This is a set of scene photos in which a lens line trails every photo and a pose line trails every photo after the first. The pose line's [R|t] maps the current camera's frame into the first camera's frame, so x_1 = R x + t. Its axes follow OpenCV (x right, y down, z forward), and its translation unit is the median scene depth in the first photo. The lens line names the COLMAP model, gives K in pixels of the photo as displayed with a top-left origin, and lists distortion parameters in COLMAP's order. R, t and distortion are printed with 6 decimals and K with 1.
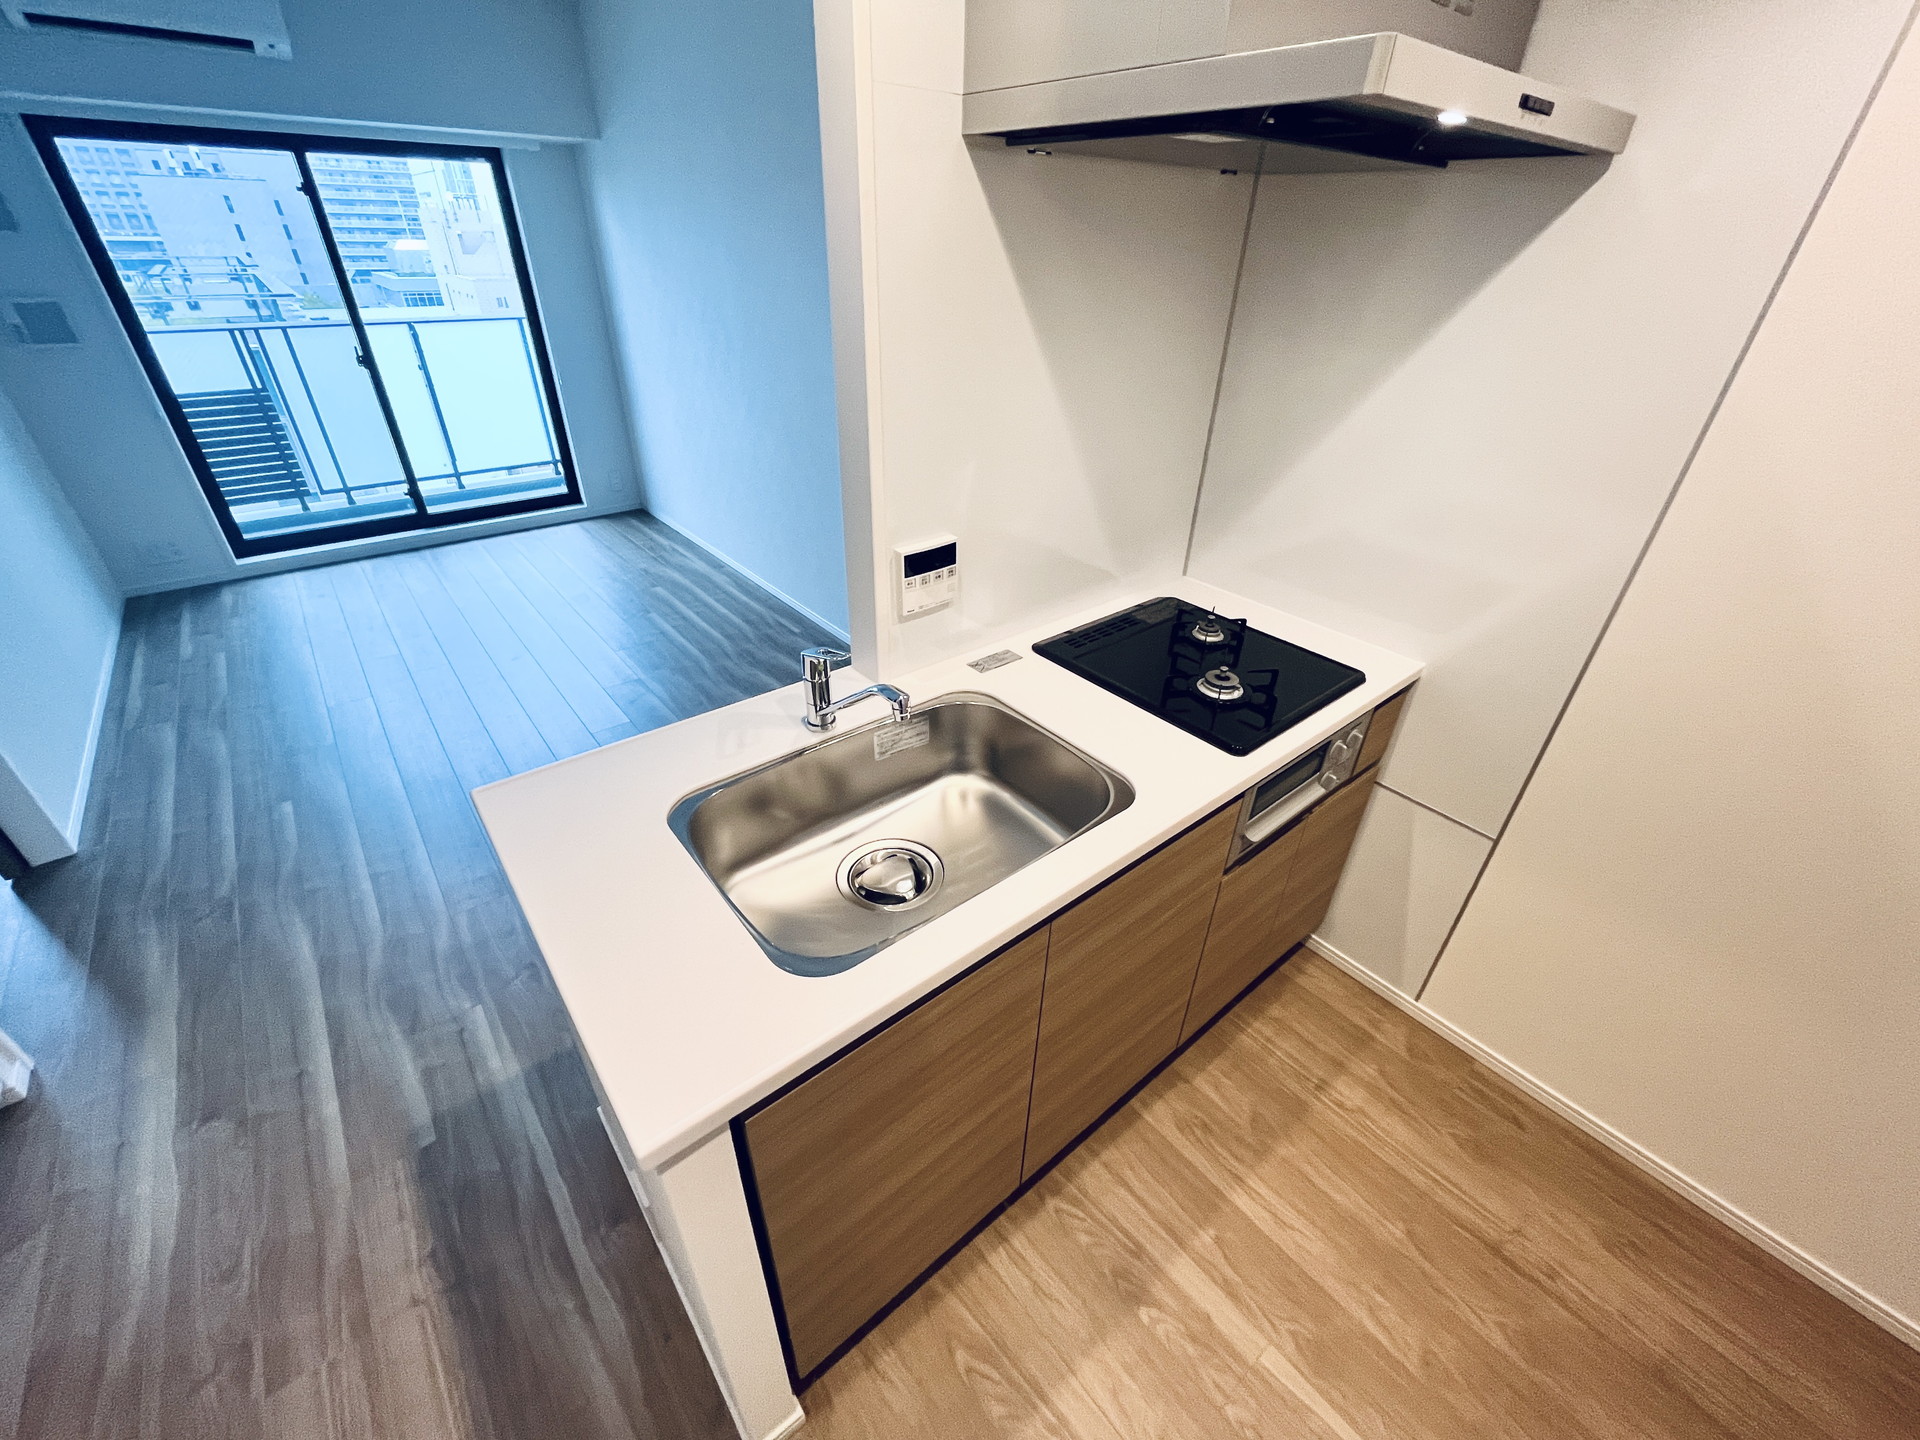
lens RADIAL K [[778.4, 0, 958.2], [0, 778.4, 717.1], [0, 0, 1]] dist [-0.002750, 0.000028]
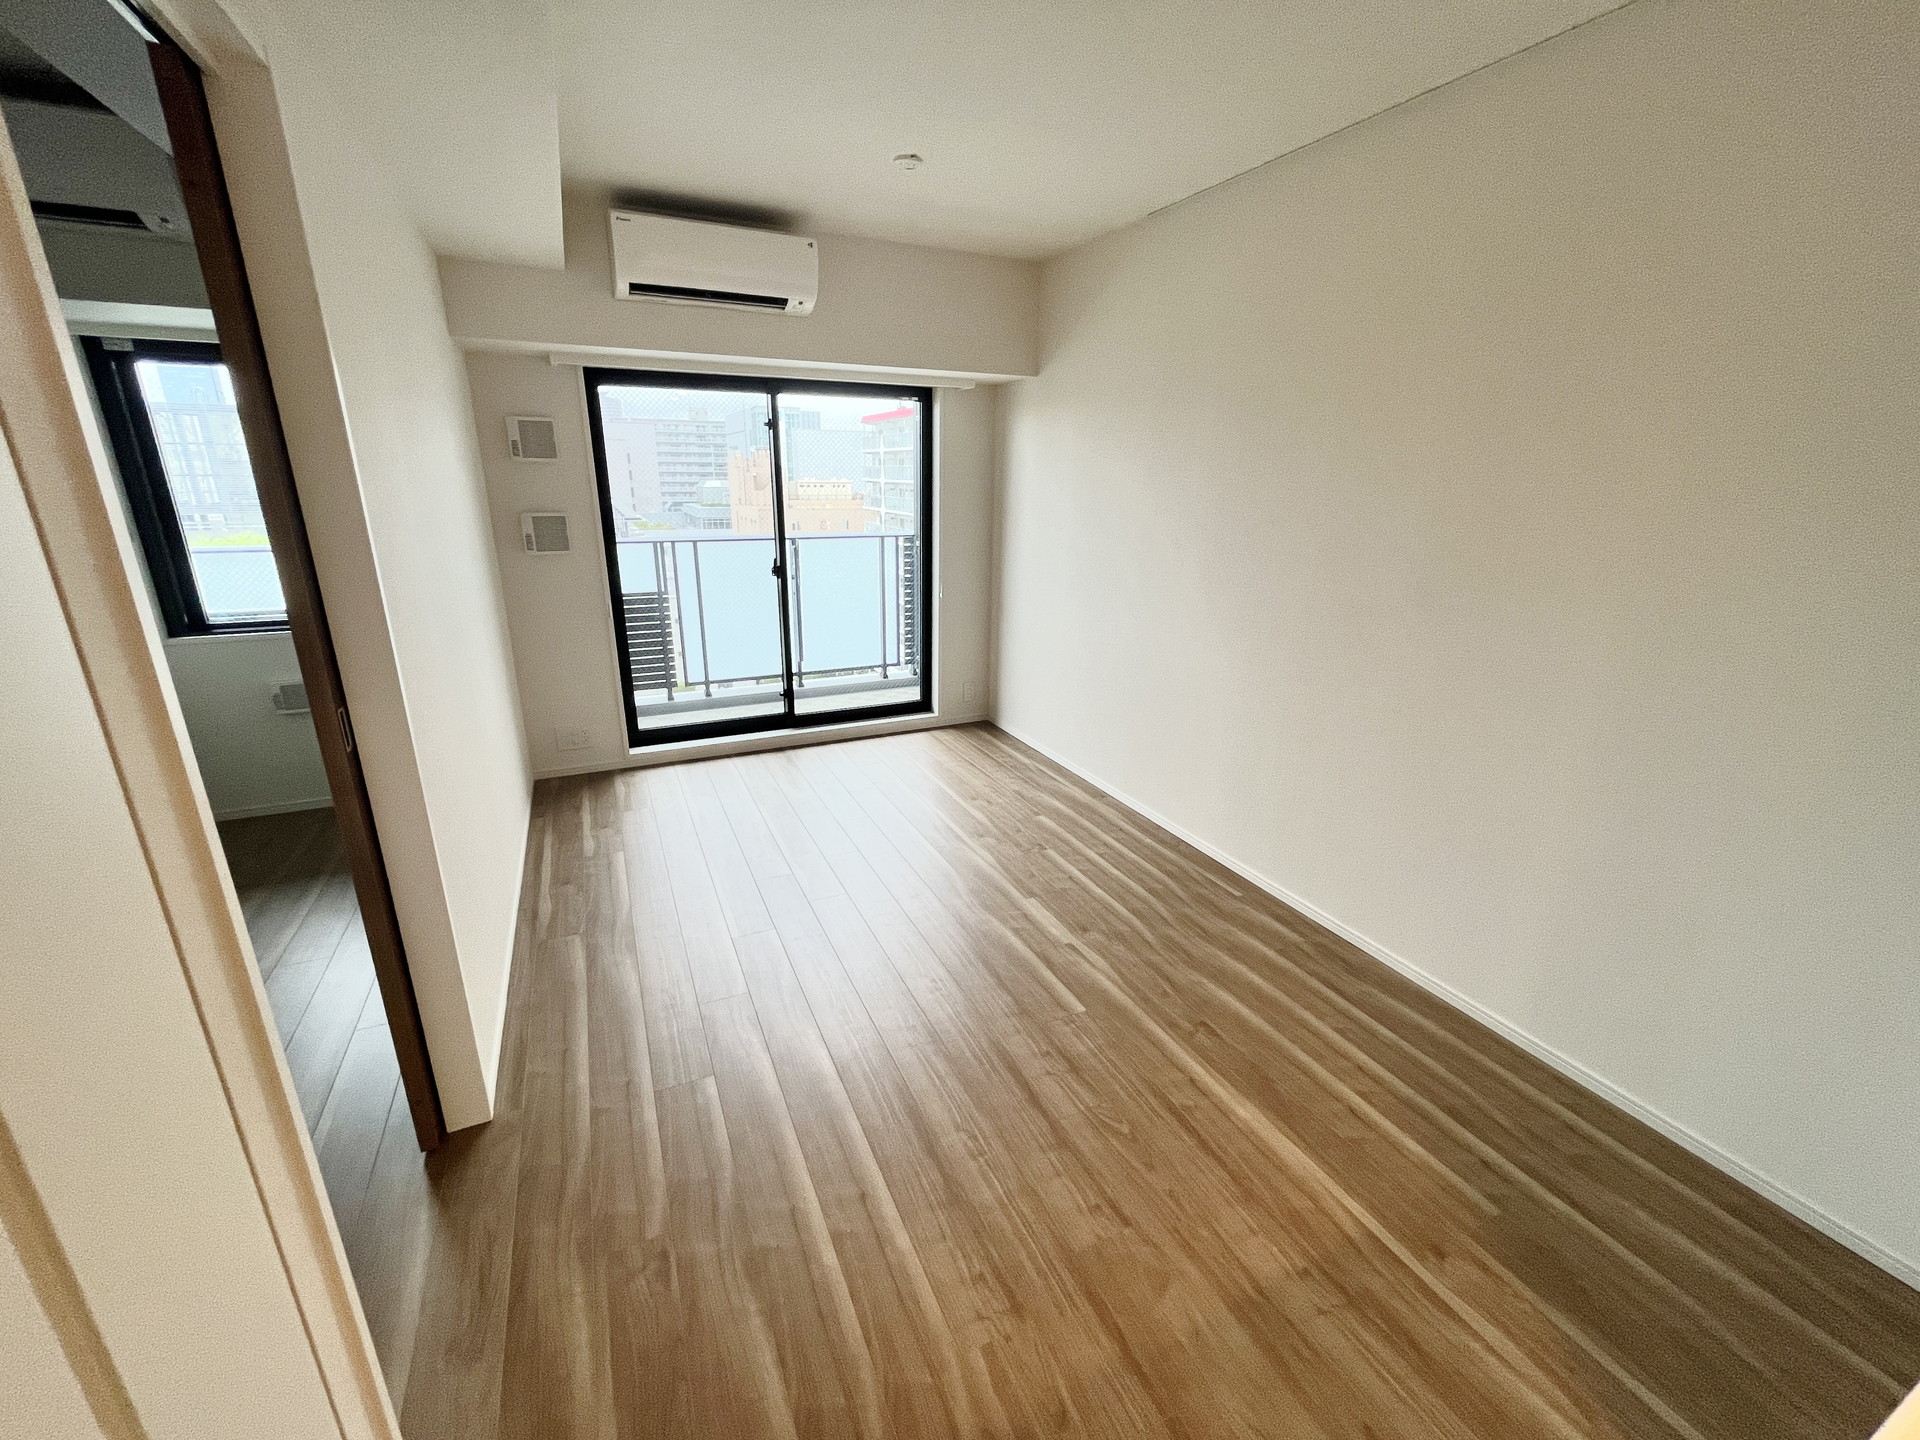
lens RADIAL K [[778.4, 0, 958.2], [0, 778.4, 717.1], [0, 0, 1]] dist [-0.002750, 0.000028]
pose [[0.969306, 0.064855, -0.237149, -0.332672], [-0.122085, 0.964222, -0.235311, -0.068190], [0.213403, 0.257041, 0.942544, 0.150314]]
